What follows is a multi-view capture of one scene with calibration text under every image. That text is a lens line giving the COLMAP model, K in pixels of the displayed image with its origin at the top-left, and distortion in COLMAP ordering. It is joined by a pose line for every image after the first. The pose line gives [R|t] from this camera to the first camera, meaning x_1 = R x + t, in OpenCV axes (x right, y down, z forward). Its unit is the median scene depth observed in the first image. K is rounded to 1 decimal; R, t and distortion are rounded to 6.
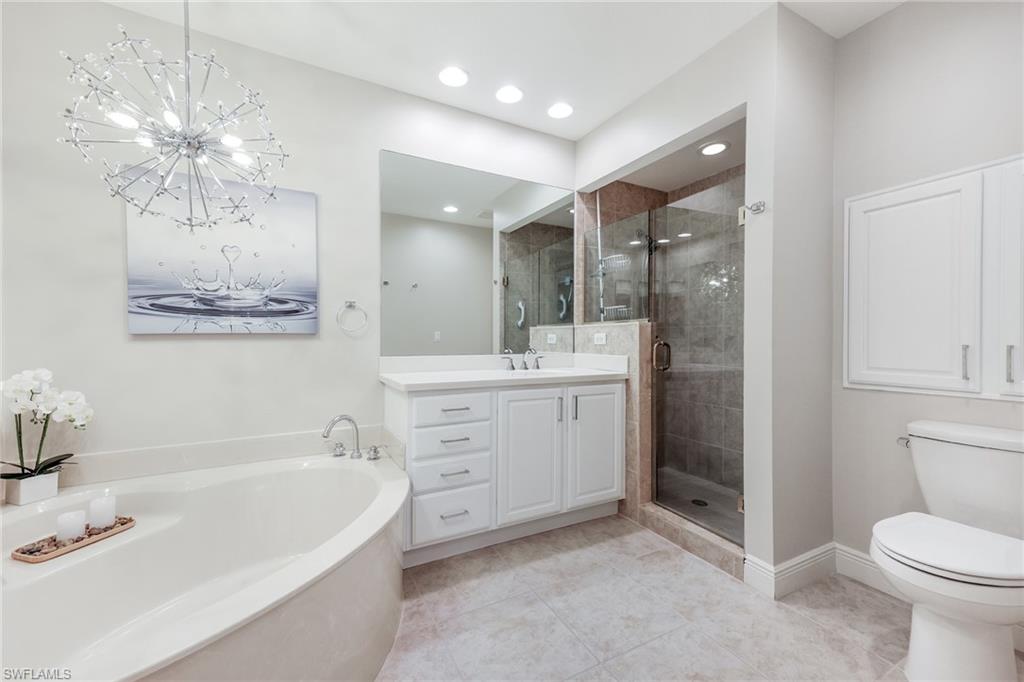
lens RADIAL K [[407.1, 0, 510.5], [0, 407.1, 337.7], [0, 0, 1]] dist [0.012324, -0.000015]
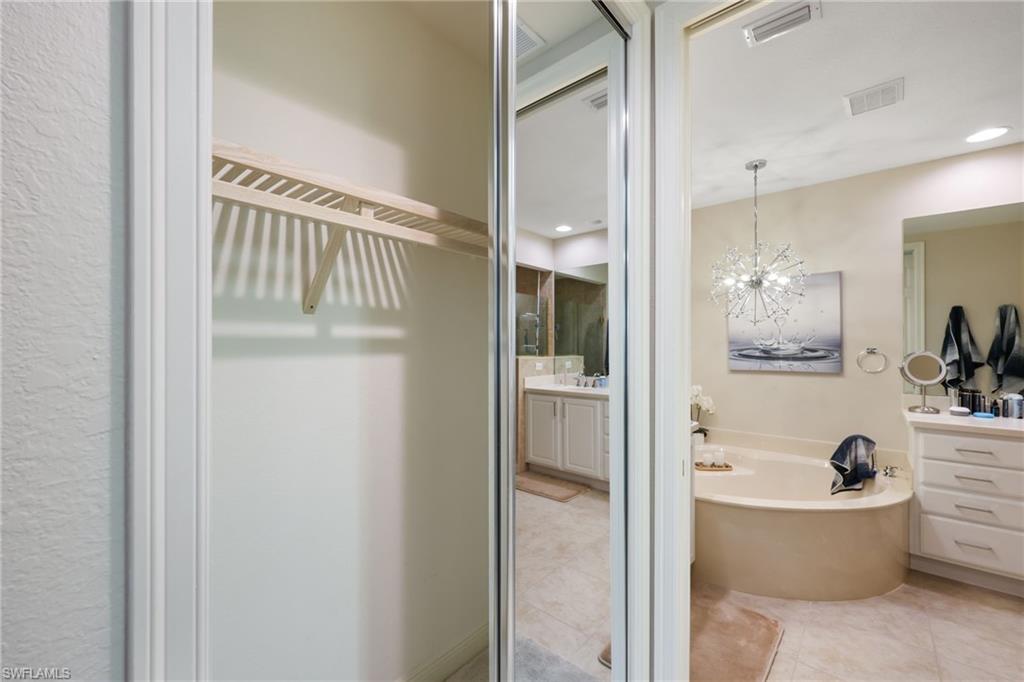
lens RADIAL K [[413.9, 0, 510.7], [0, 413.9, 341.0], [0, 0, 1]] dist [-0.001070, 0.000195]
pose [[0.355767, -0.004646, -0.934563, 0.477566], [-0.001591, 0.999983, -0.005577, -0.118776], [0.934573, 0.003471, 0.355754, -0.591559]]
